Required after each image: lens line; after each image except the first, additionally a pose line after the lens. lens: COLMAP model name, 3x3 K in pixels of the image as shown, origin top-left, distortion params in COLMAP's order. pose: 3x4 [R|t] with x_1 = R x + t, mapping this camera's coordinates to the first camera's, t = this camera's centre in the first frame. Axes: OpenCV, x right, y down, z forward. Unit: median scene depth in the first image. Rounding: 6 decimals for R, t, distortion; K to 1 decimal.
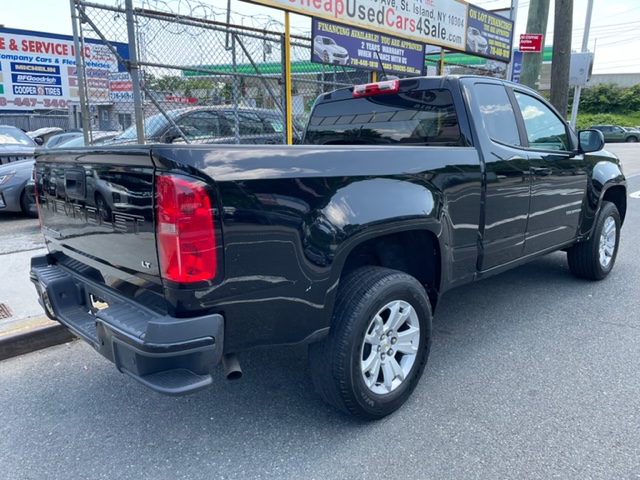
lens RADIAL K [[487.0, 0, 320.5], [0, 487.0, 236.6], [0, 0, 1]] dist [0.078985, -0.106727]
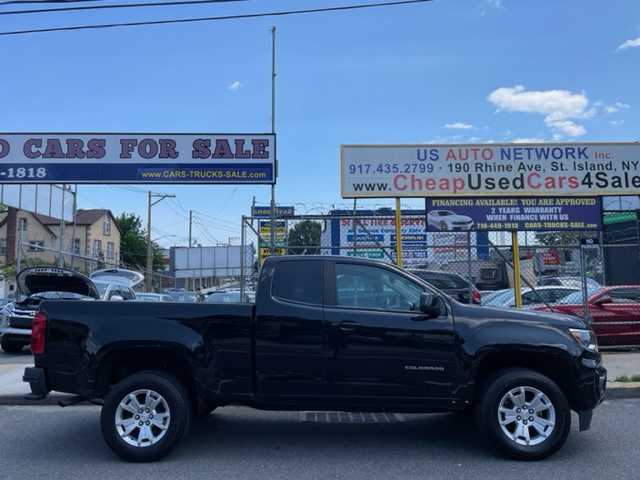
lens RADIAL K [[487.0, 0, 318.7], [0, 487.0, 235.1], [0, 0, 1]] dist [0.078985, -0.106727]
pose [[0.697889, -0.077064, -0.712048, 0.583198], [-0.145309, 0.958282, -0.246132, -0.016509], [0.701311, 0.275240, 0.657576, 0.036675]]
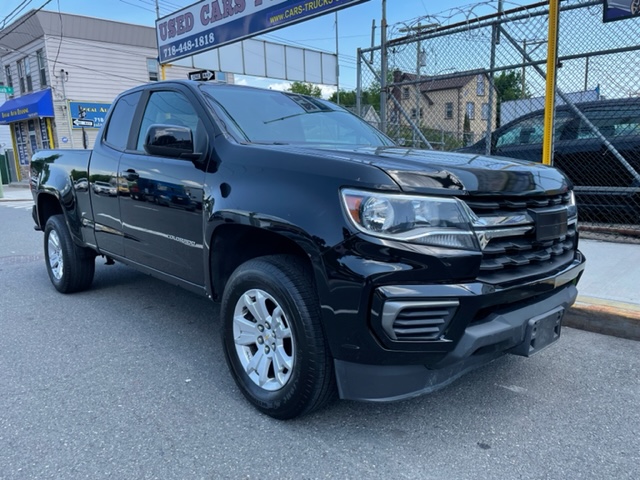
lens RADIAL K [[487.0, 0, 320.2], [0, 487.0, 242.9], [0, 0, 1]] dist [0.078985, -0.106727]
pose [[-0.036292, 0.172863, -0.984277, 0.623267], [-0.185316, 0.966679, 0.176605, -0.108647], [0.982009, 0.188811, -0.003048, 0.624415]]
